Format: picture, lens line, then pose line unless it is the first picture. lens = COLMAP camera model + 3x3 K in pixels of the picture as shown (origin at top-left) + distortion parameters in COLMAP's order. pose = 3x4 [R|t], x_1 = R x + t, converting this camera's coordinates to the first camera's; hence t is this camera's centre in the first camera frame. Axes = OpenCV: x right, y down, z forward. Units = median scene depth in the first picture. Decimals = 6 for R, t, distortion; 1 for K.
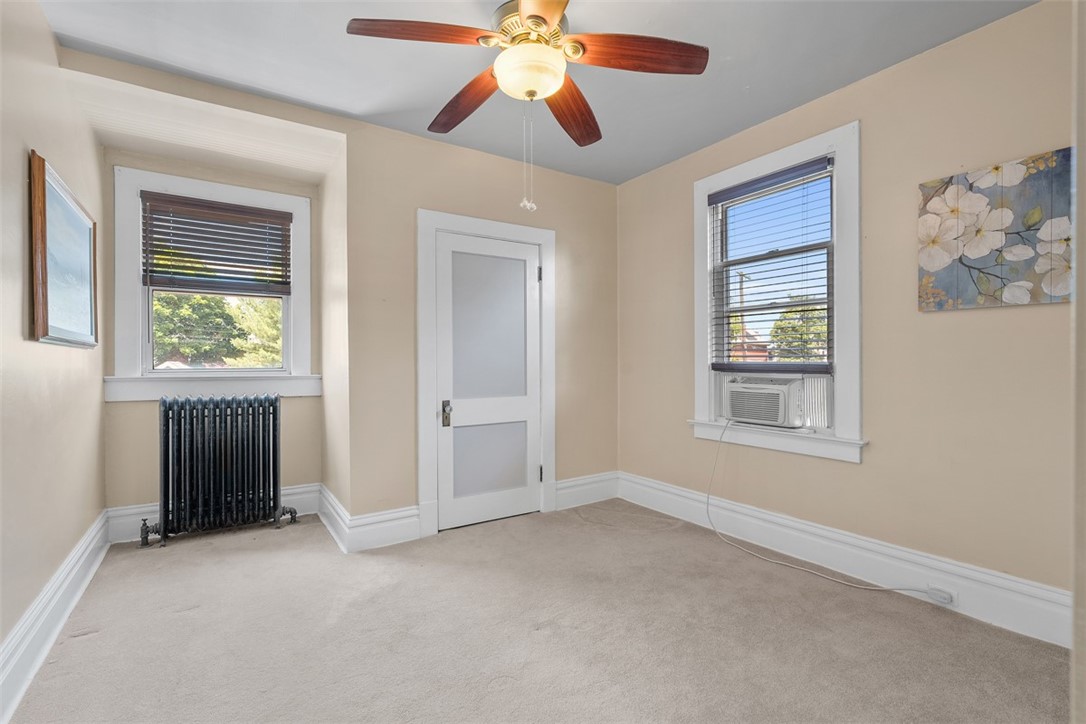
lens RADIAL K [[491.4, 0, 541.8], [0, 491.4, 358.2], [0, 0, 1]] dist [-0.003767, 0.000251]
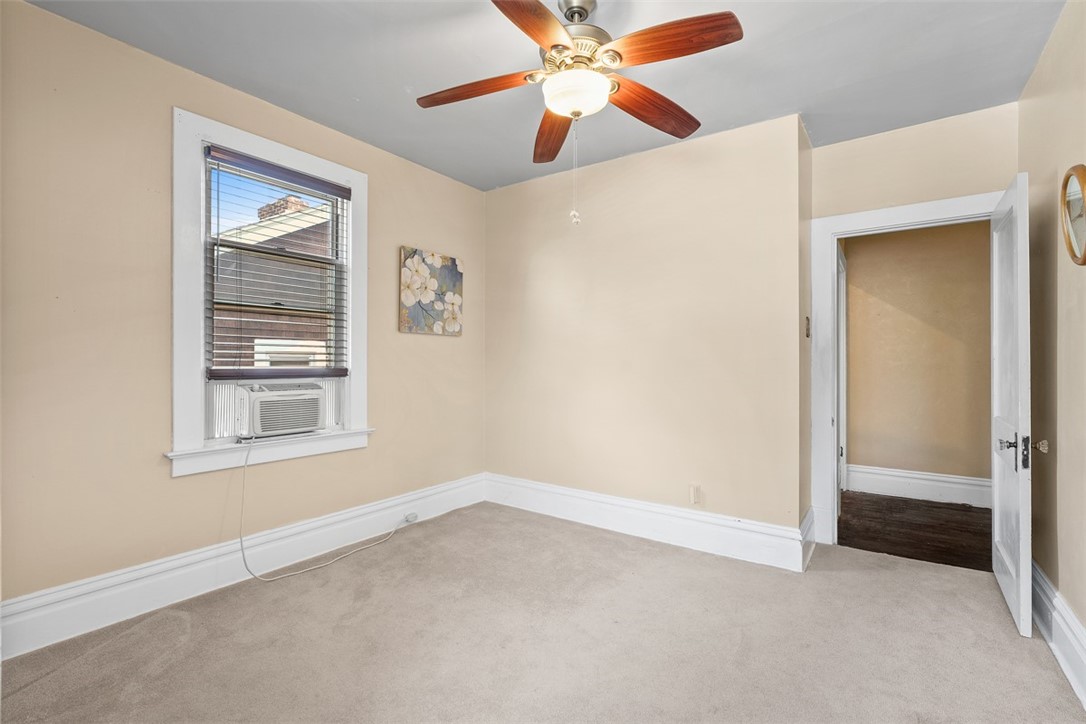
lens RADIAL K [[491.4, 0, 541.8], [0, 491.4, 358.2], [0, 0, 1]] dist [-0.003767, 0.000251]
pose [[-0.351478, 0.015708, 0.936064, -0.793821], [0.000378, 0.999862, -0.016636, 0.009644], [-0.936196, -0.005493, -0.351435, 1.177143]]
